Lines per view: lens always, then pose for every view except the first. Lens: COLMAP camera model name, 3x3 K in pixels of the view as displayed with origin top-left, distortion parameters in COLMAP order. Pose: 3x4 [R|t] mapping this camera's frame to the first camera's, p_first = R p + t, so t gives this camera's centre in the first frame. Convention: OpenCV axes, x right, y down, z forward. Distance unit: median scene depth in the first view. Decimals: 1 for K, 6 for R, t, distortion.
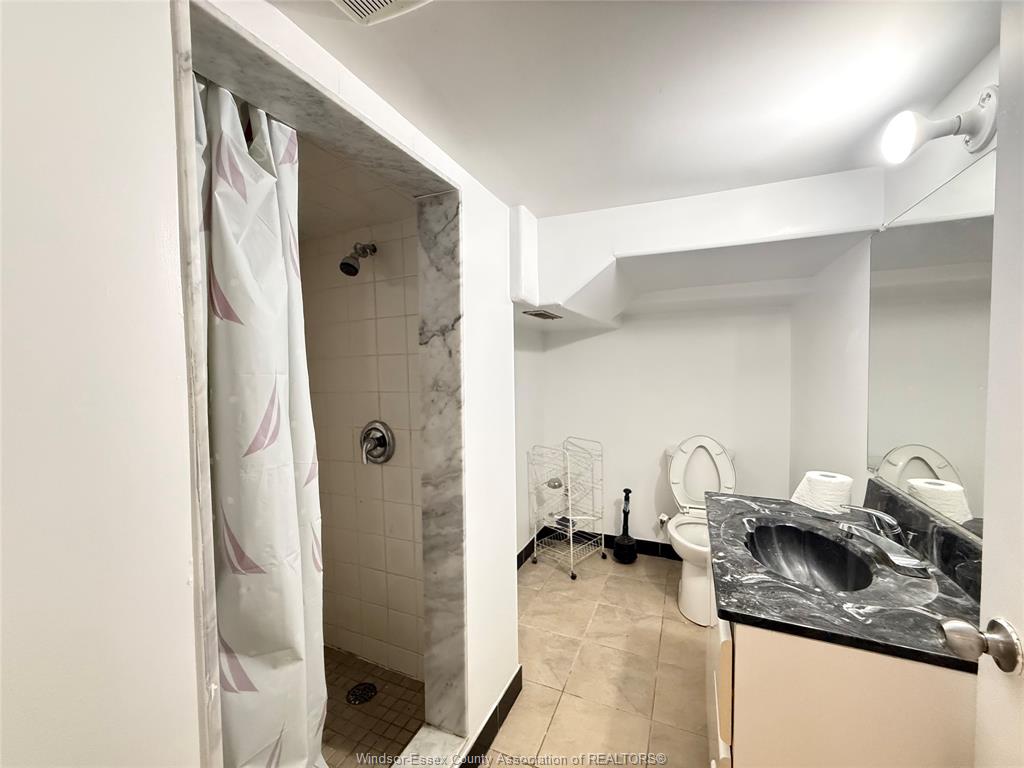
lens RADIAL K [[411.6, 0, 513.7], [0, 411.6, 383.4], [0, 0, 1]] dist [0.003493, 0.000385]
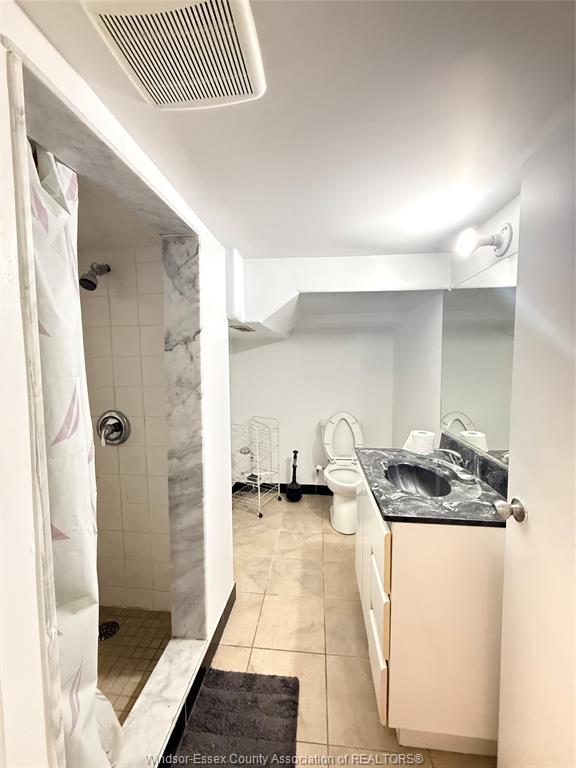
lens RADIAL K [[308.7, 0, 286.9], [0, 308.7, 382.6], [0, 0, 1]] dist [0.003493, 0.000385]
pose [[0.953594, -0.011623, 0.300870, -0.160856], [0.004936, 0.999724, 0.022974, -0.014820], [-0.301054, -0.020423, 0.953388, -0.042797]]
